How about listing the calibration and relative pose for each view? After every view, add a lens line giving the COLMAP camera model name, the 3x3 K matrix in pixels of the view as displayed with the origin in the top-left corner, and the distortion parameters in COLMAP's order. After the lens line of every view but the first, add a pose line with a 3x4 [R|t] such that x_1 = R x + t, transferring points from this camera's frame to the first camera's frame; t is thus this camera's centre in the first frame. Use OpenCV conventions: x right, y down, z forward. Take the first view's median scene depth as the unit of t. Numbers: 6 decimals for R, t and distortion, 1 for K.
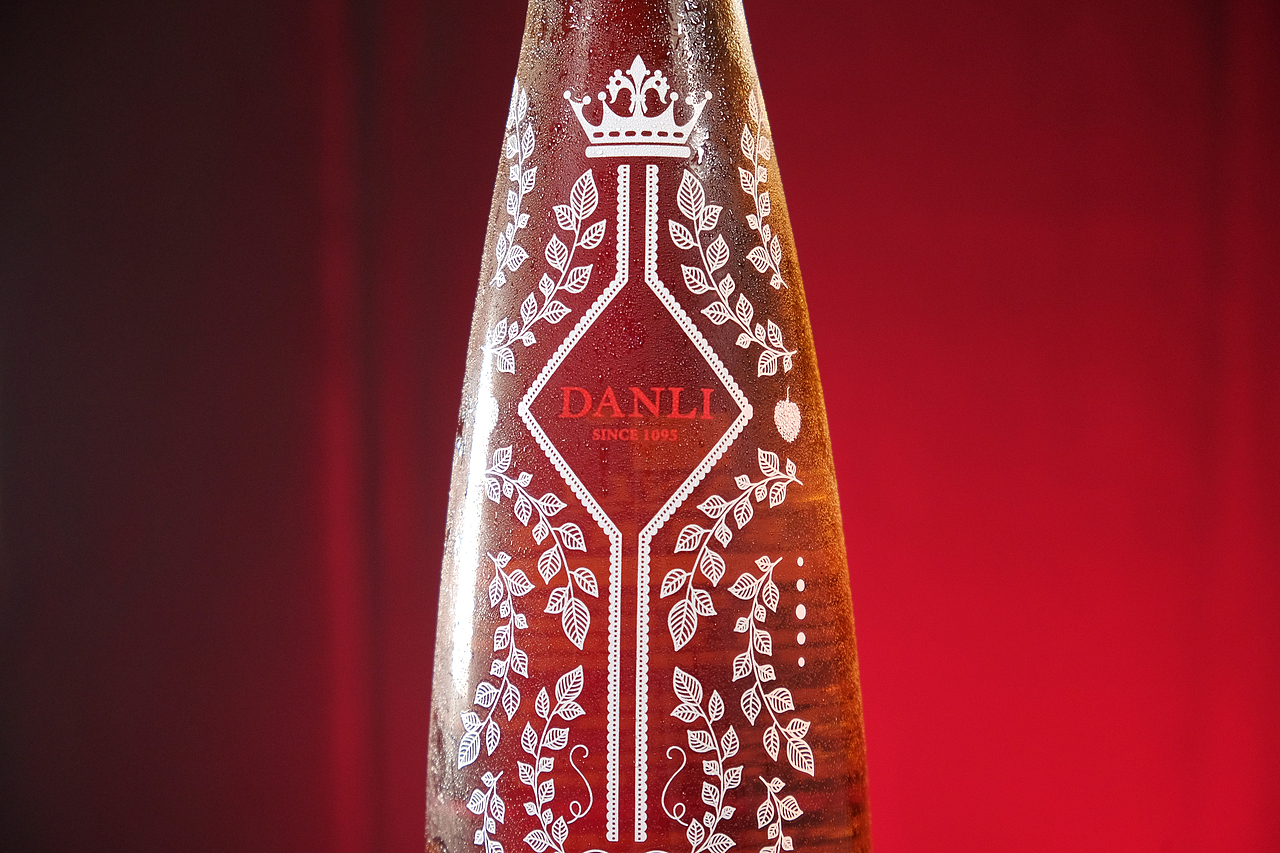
lens RADIAL K [[3092.7, 0, 665.6], [0, 3092.7, 426.4], [0, 0, 1]] dist [0.012967, 0.192226]
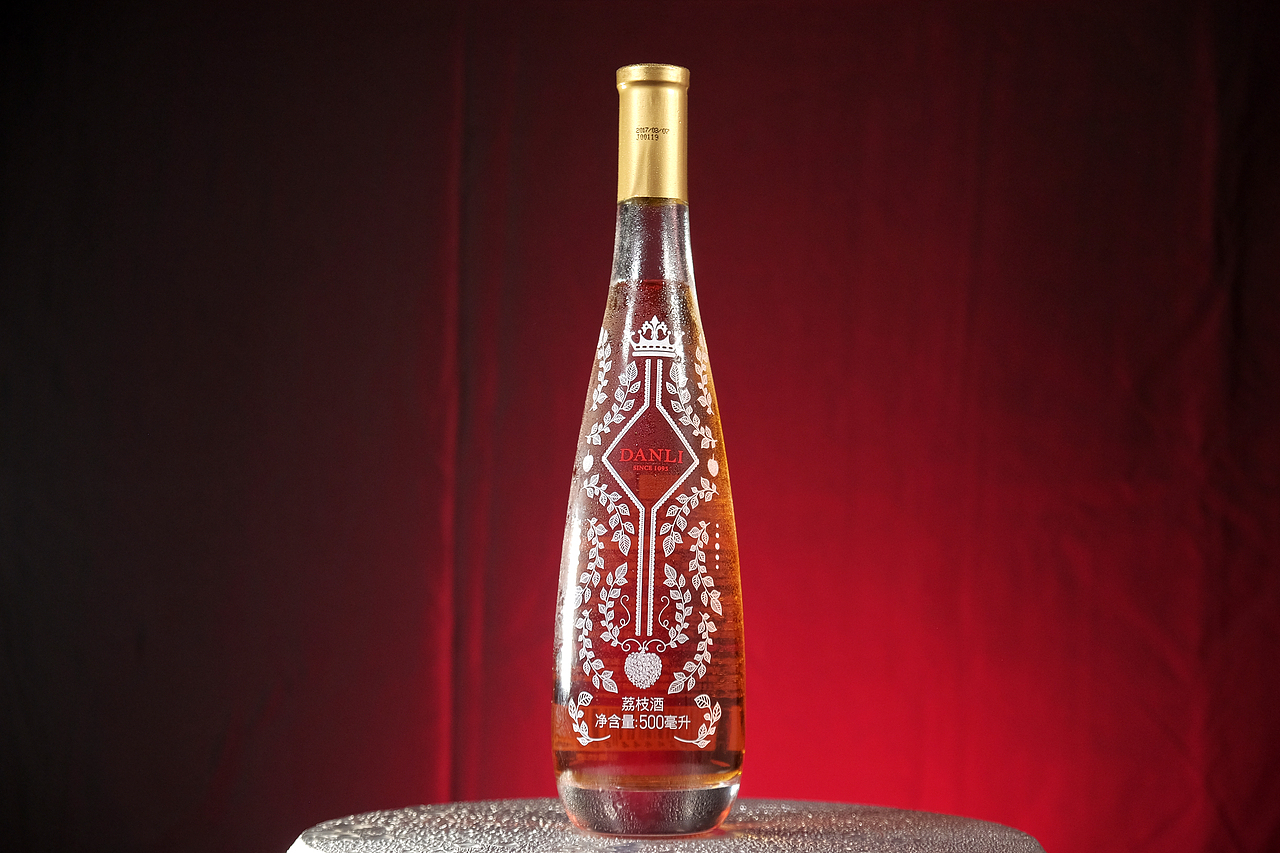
lens RADIAL K [[2340.1, 0, 640.0], [0, 2340.1, 426.5], [0, 0, 1]] dist [-0.021000, -0.020877]
pose [[0.999389, 0.025410, 0.024004, -0.062841], [-0.021625, 0.988967, -0.146550, 0.238142], [-0.027463, 0.145941, 0.988912, -0.815973]]
